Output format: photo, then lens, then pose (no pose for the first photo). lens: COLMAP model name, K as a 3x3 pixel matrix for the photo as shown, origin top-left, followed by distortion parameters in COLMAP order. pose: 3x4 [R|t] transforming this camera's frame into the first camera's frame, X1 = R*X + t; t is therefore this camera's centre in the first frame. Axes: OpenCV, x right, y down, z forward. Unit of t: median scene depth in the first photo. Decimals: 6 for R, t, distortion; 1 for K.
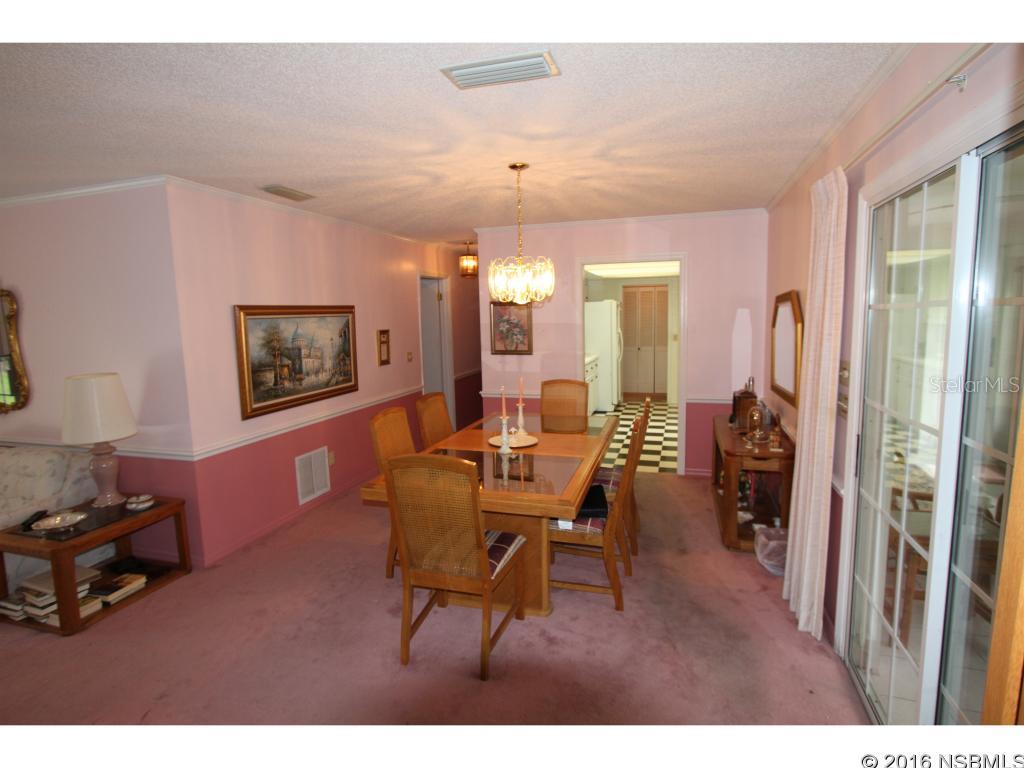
lens RADIAL K [[536.7, 0, 514.5], [0, 536.7, 378.6], [0, 0, 1]] dist [-0.014454, 0.000551]
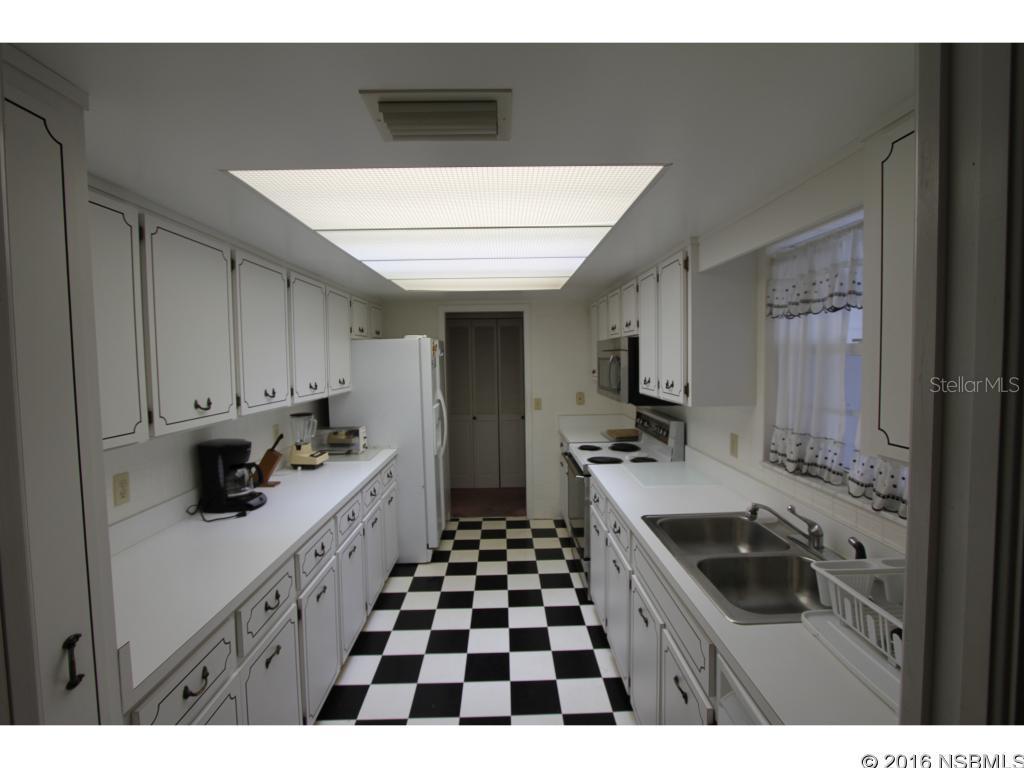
lens RADIAL K [[472.1, 0, 510.7], [0, 472.1, 382.0], [0, 0, 1]] dist [-0.019127, 0.002945]
pose [[0.948405, -0.011481, 0.316853, 0.230418], [0.033838, 0.997302, -0.065146, -0.138800], [-0.315250, 0.072507, 0.946235, 1.081899]]
